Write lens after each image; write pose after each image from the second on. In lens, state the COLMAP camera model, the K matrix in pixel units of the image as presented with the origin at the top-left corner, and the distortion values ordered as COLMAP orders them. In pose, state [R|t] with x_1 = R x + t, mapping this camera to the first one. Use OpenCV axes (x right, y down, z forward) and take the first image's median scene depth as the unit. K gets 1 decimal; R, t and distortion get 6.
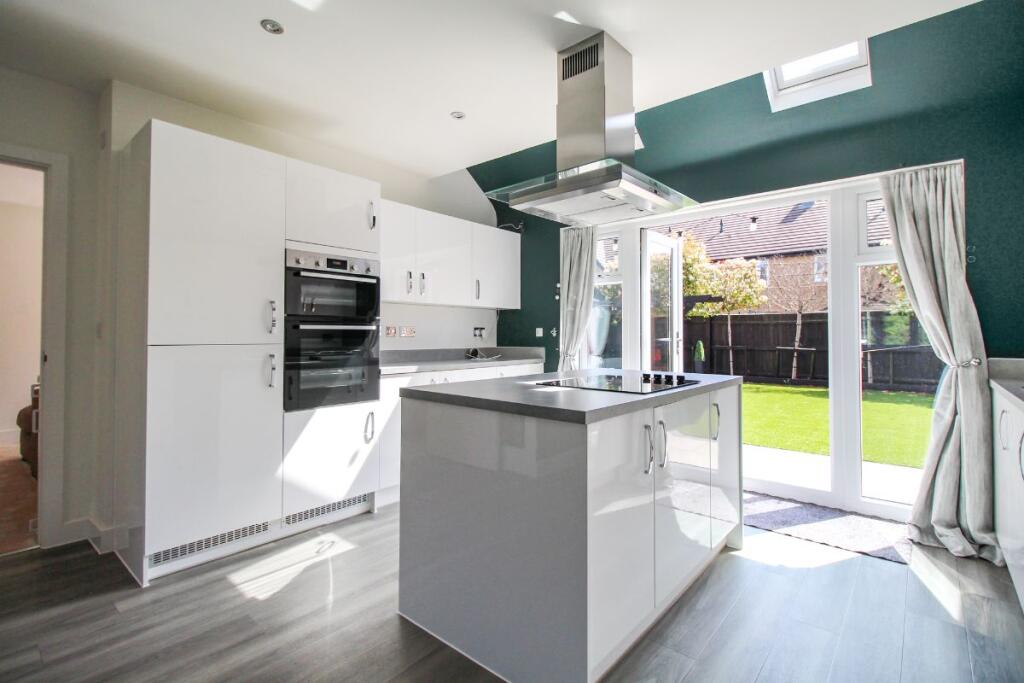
lens RADIAL K [[470.7, 0, 515.0], [0, 470.7, 333.6], [0, 0, 1]] dist [-0.000988, -0.000180]
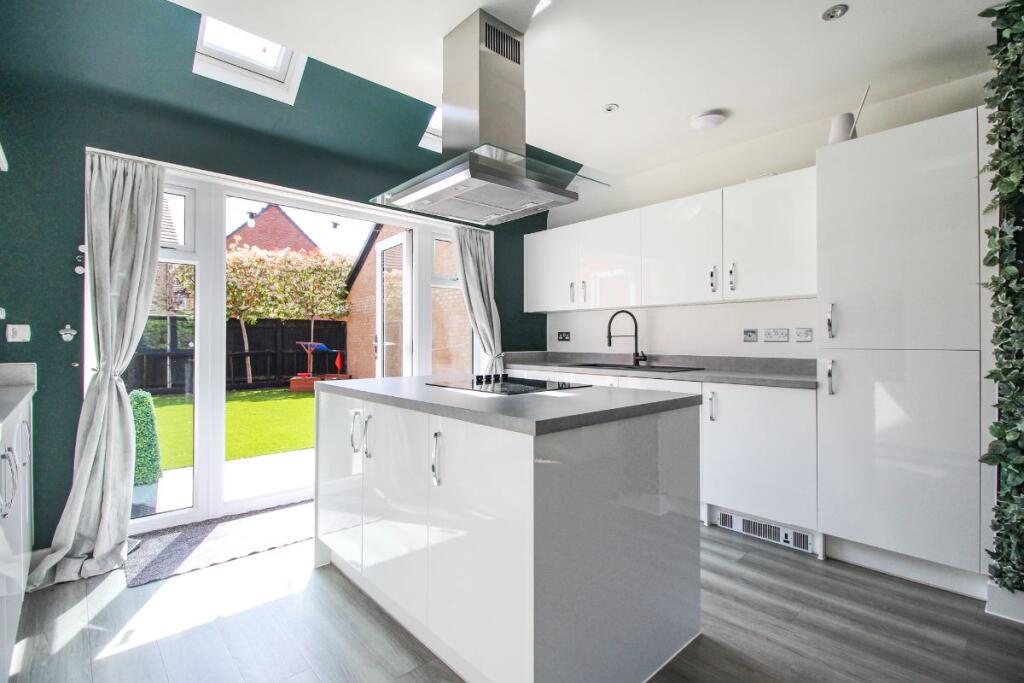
lens RADIAL K [[493.3, 0, 533.4], [0, 493.3, 337.8], [0, 0, 1]] dist [0.048699, 0.000032]
pose [[0.124508, -0.000526, 0.992219, -0.244889], [-0.004942, 0.999987, 0.001150, -0.000537], [-0.992206, -0.005047, 0.124503, 0.240552]]
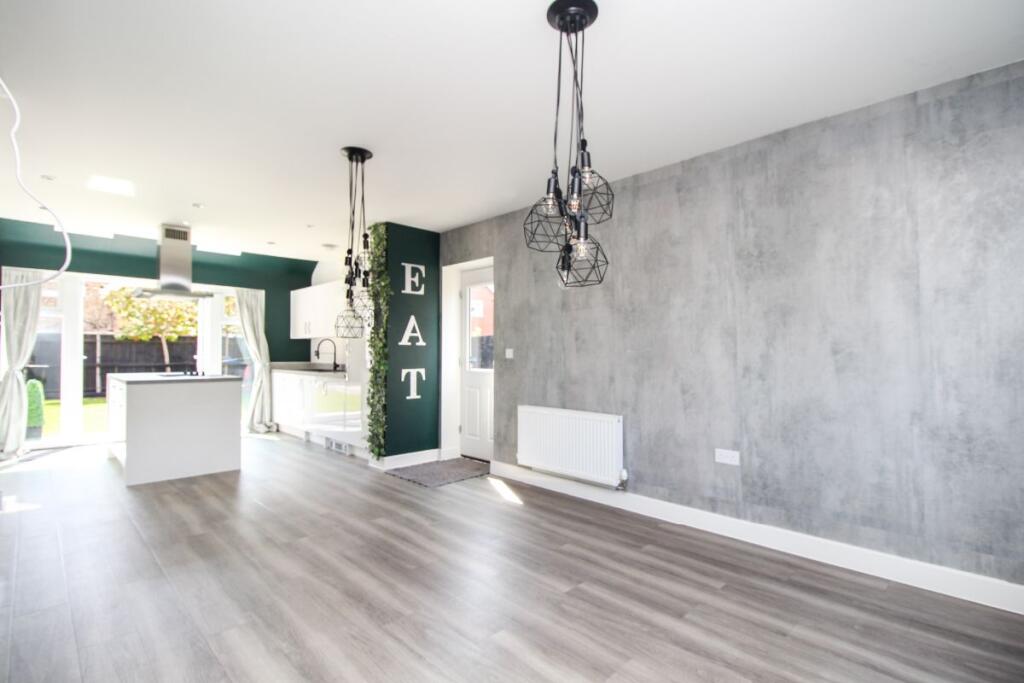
lens RADIAL K [[486.1, 0, 513.4], [0, 486.1, 354.4], [0, 0, 1]] dist [0.015081, 0.000111]
pose [[0.087414, -0.003895, 0.996164, -0.612314], [-0.008115, 0.999956, 0.004622, -0.007458], [-0.996139, -0.008488, 0.087378, -0.248484]]
